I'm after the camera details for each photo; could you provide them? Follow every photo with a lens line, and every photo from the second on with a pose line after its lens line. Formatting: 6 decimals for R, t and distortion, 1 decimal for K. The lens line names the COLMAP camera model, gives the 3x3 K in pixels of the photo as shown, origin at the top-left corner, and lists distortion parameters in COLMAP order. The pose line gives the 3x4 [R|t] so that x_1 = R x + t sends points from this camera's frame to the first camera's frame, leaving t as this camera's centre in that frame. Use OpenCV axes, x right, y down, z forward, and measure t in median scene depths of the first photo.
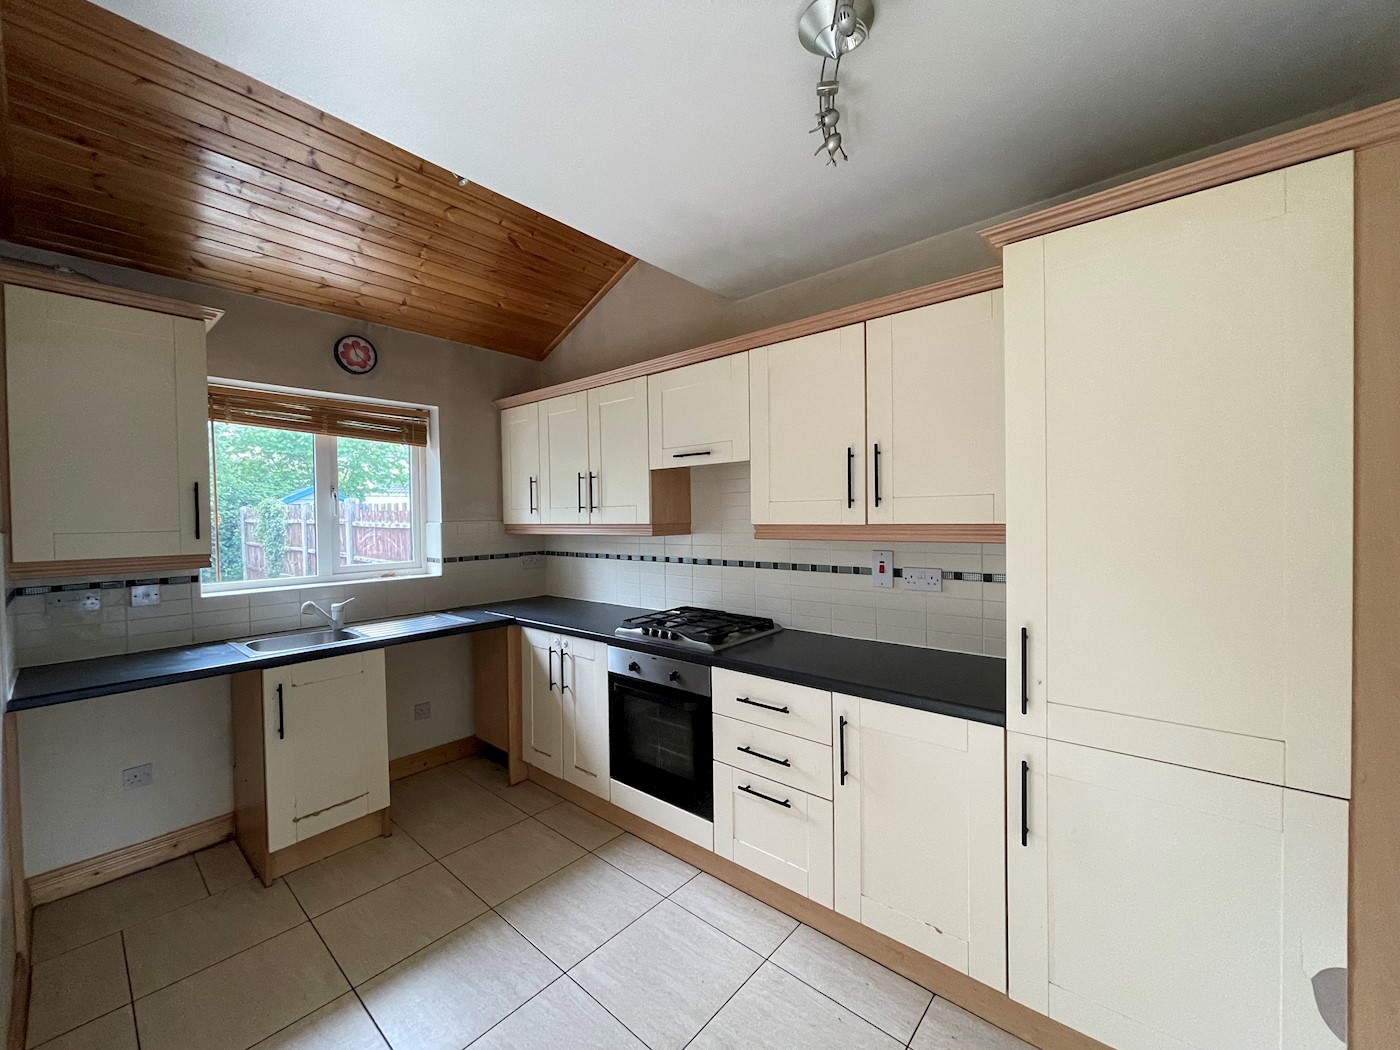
lens RADIAL K [[567.1, 0, 694.8], [0, 567.1, 525.2], [0, 0, 1]] dist [-0.000771, -0.000469]
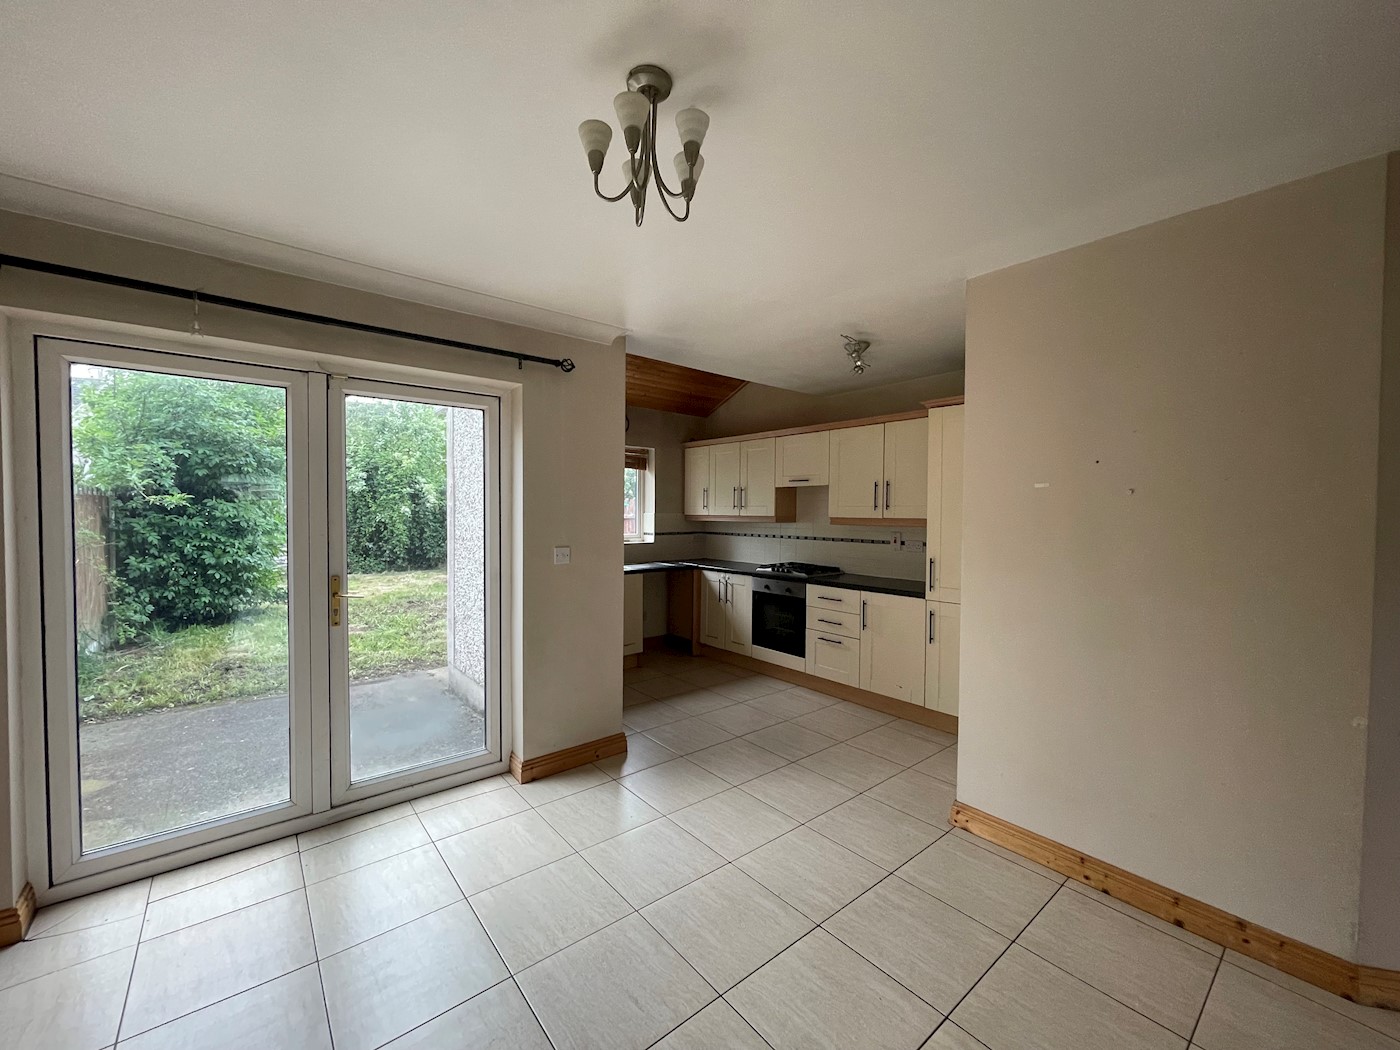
lens RADIAL K [[567.1, 0, 694.8], [0, 567.1, 525.2], [0, 0, 1]] dist [-0.000771, -0.000469]
pose [[0.986614, 0.027209, -0.160785, -0.038836], [-0.026341, 0.999625, 0.007528, 0.021775], [0.160930, -0.003192, 0.986961, -0.940472]]
